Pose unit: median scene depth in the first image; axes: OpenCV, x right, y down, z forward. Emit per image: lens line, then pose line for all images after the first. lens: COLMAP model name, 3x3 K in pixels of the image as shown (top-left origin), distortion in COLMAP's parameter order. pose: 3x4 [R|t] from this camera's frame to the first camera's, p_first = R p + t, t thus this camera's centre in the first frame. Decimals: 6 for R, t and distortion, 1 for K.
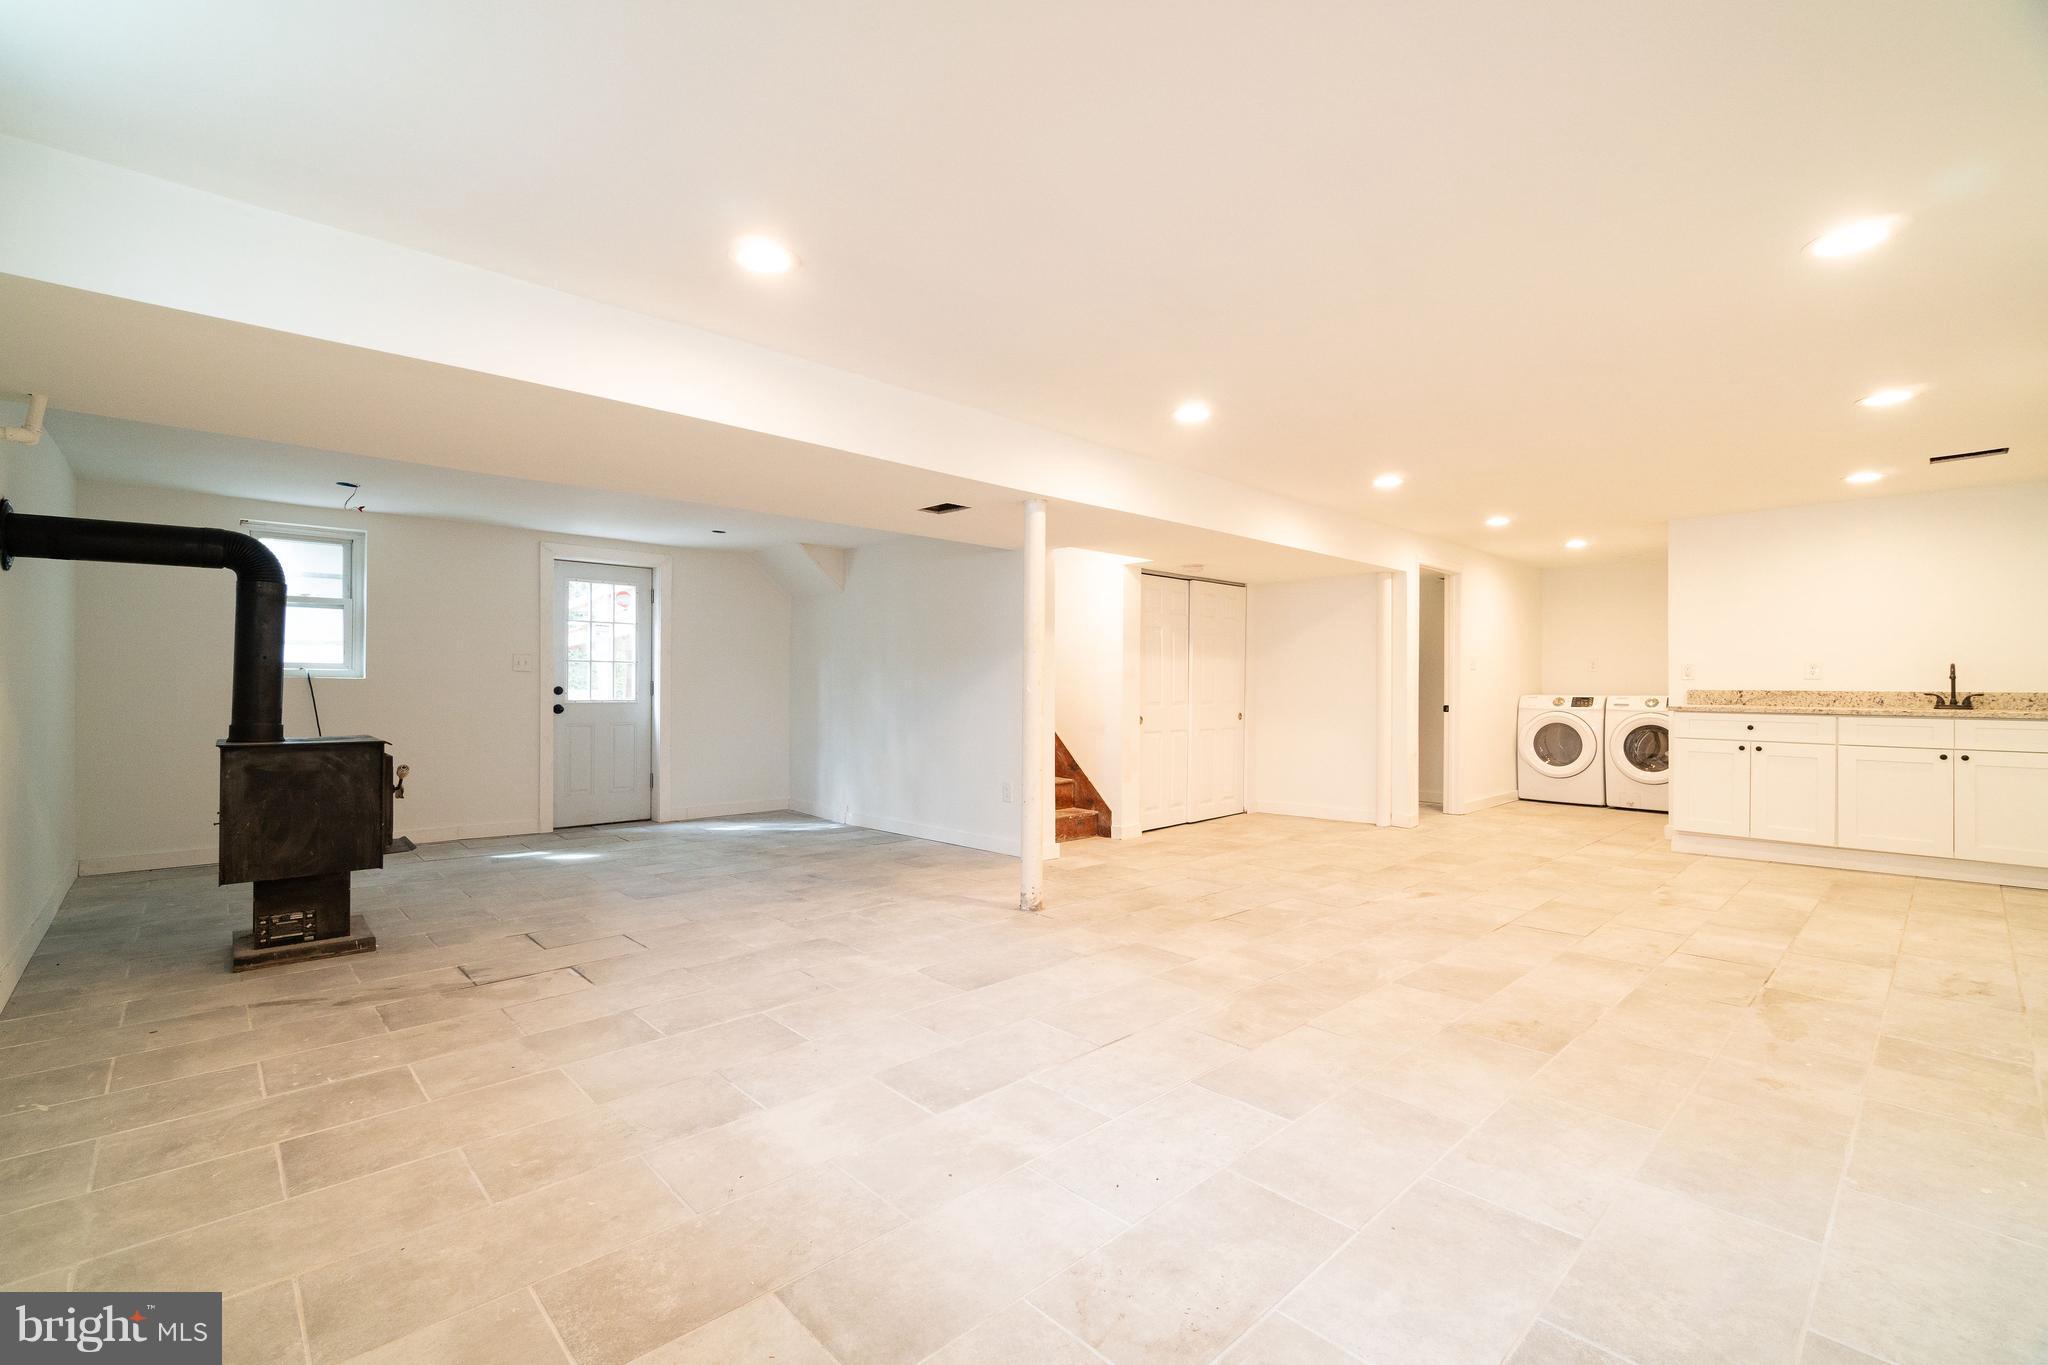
lens RADIAL K [[883.9, 0, 1008.4], [0, 883.9, 681.7], [0, 0, 1]] dist [-0.004135, 0.001958]
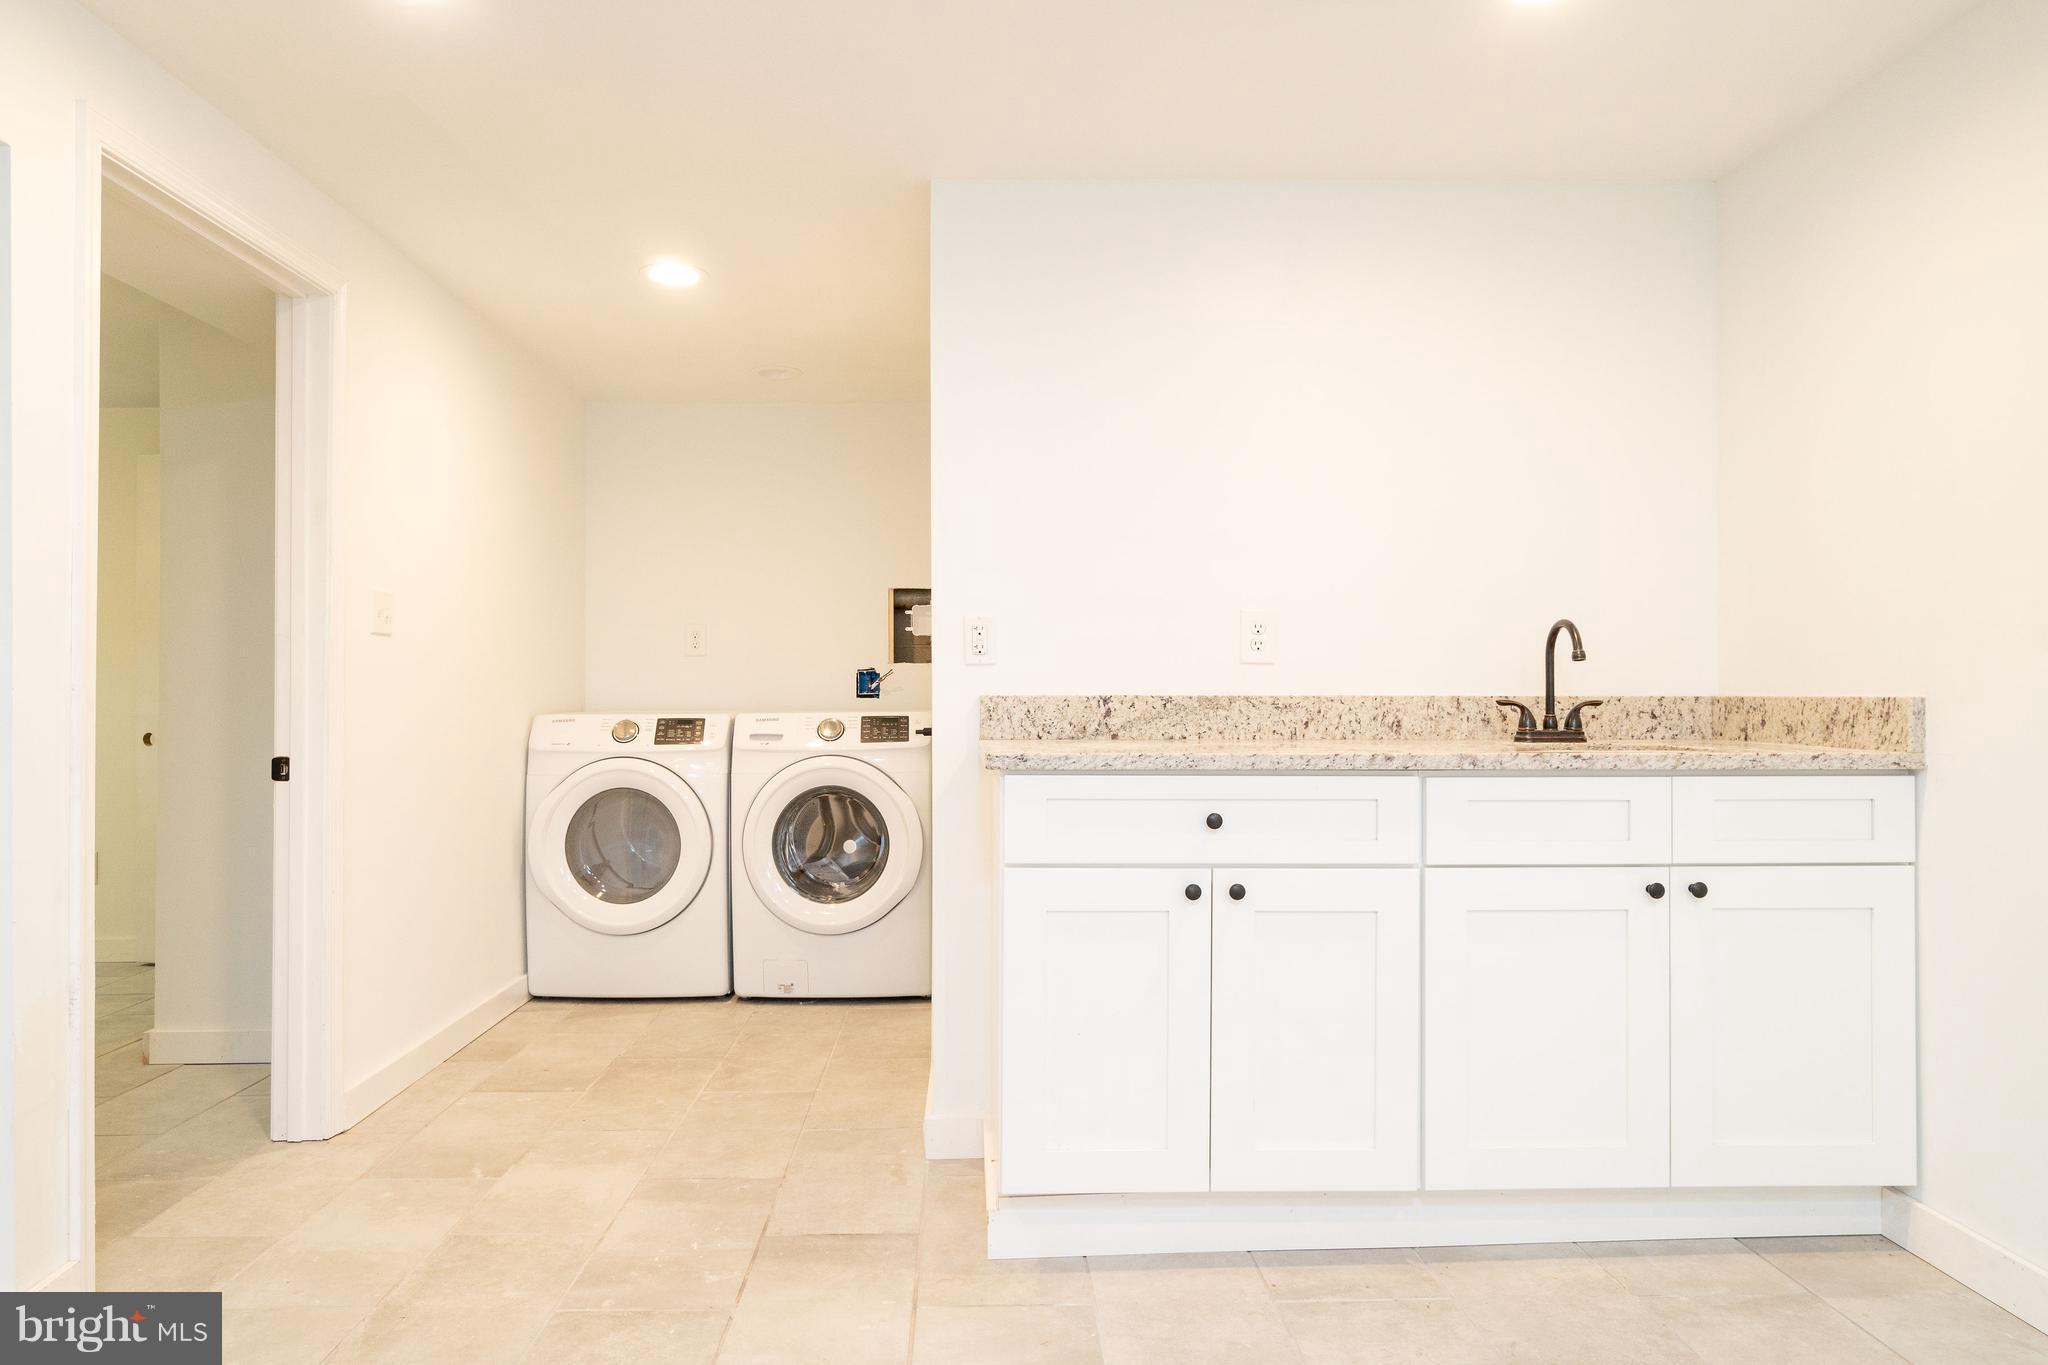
lens RADIAL K [[1316.0, 0, 987.4], [0, 1316.0, 690.0], [0, 0, 1]] dist [-0.001478, -0.003011]
pose [[0.668206, -0.001380, 0.743975, 0.442659], [0.001685, 0.999999, 0.000342, 0.007531], [-0.743974, 0.001025, 0.668208, 0.729864]]
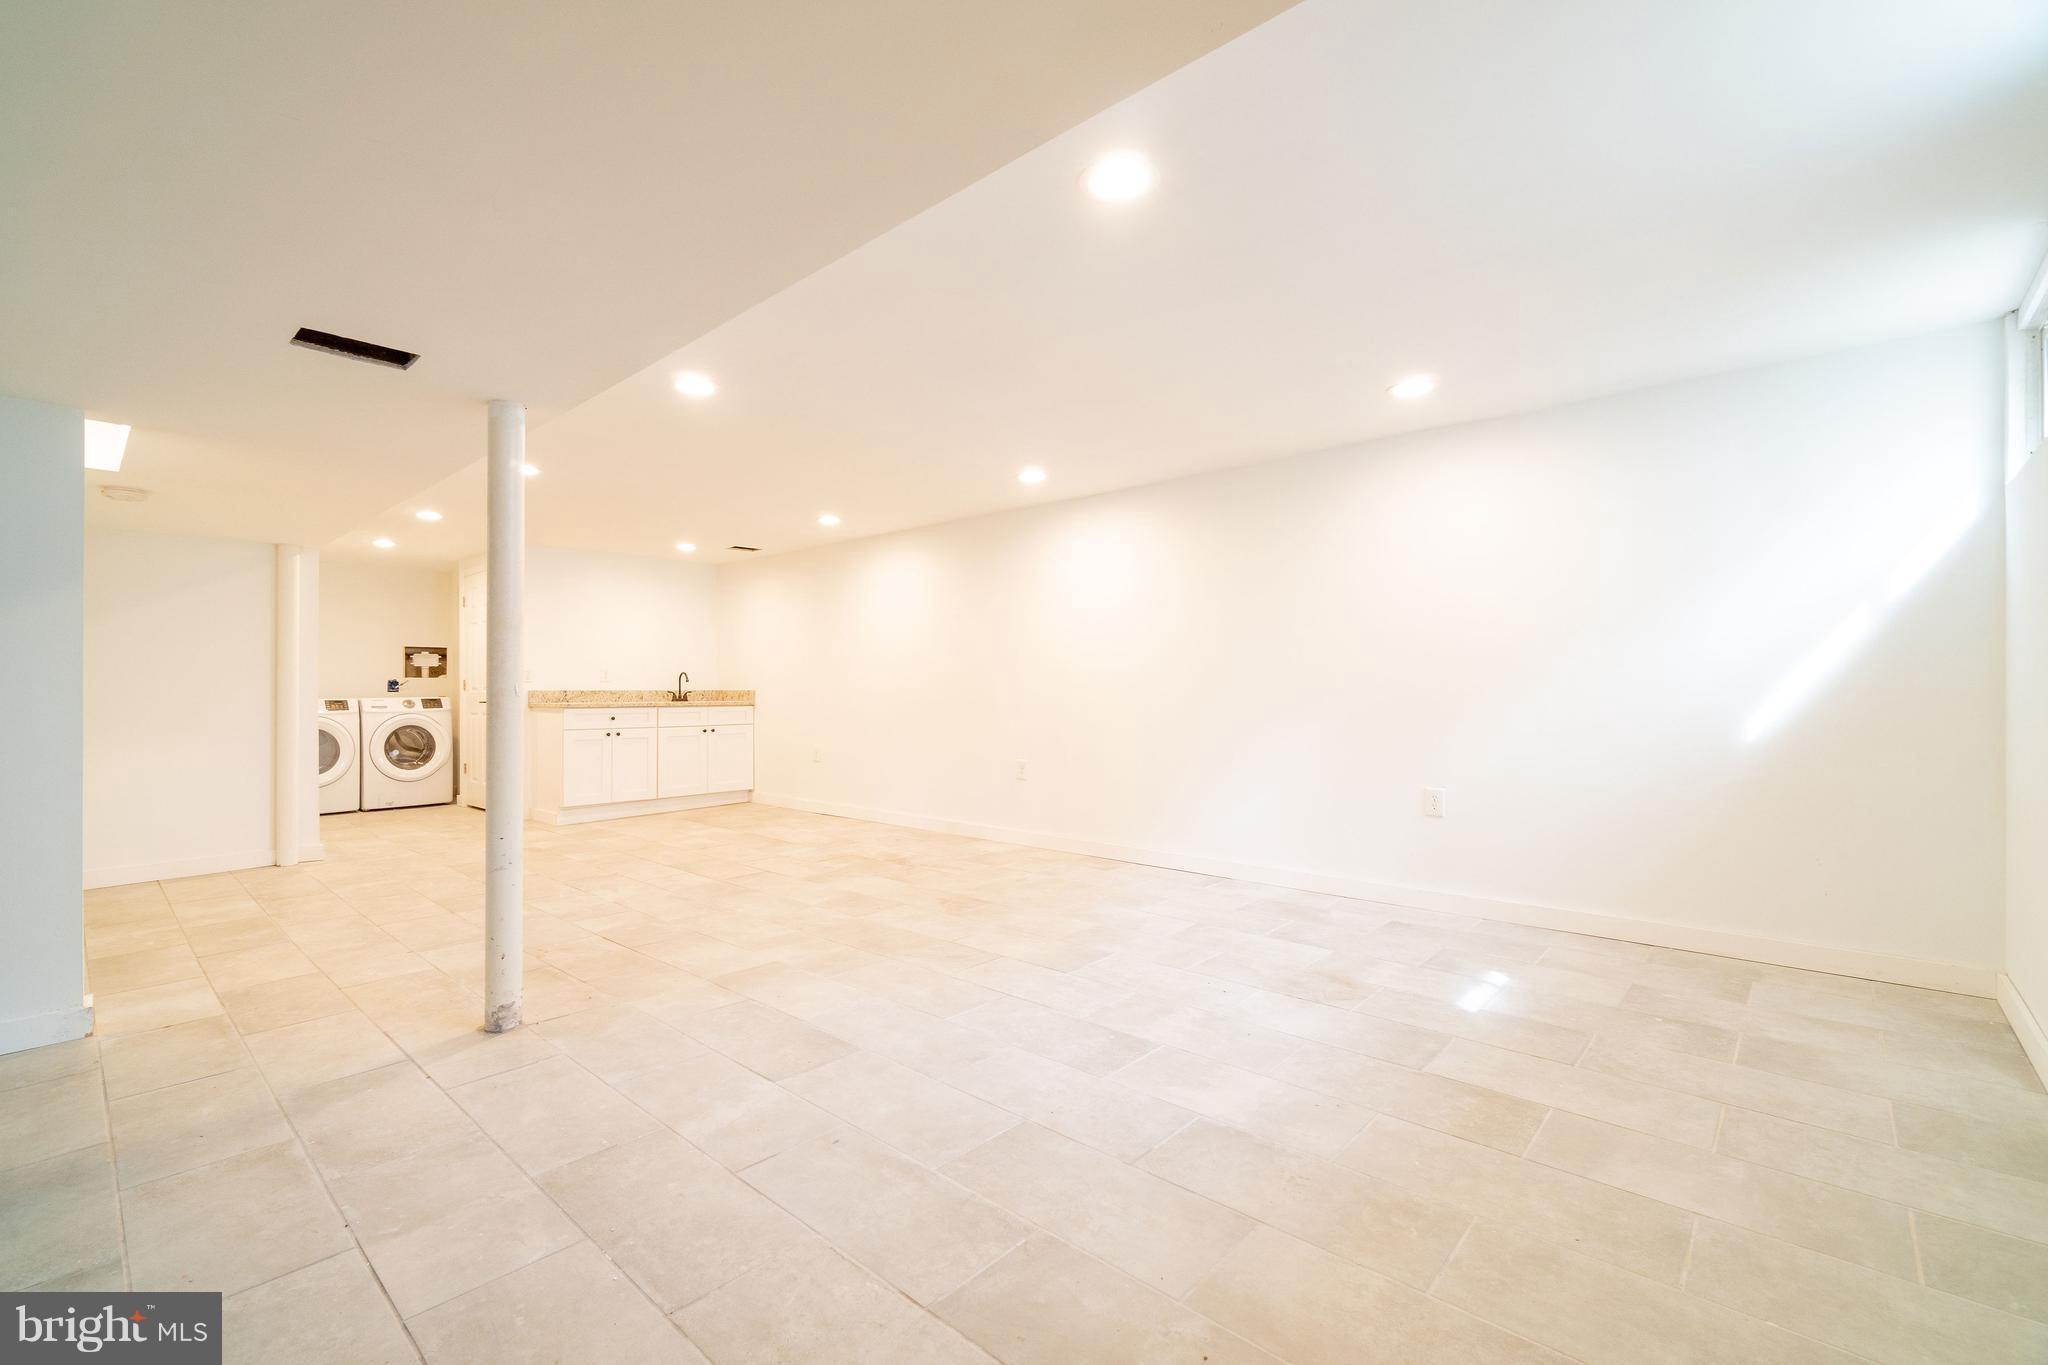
lens RADIAL K [[883.9, 0, 984.0], [0, 883.9, 669.7], [0, 0, 1]] dist [-0.004135, 0.001958]
pose [[-0.065083, 0.018553, 0.997707, -0.487220], [0.000934, 0.999828, -0.018531, 0.004054], [-0.997879, -0.000275, -0.065090, 0.511947]]
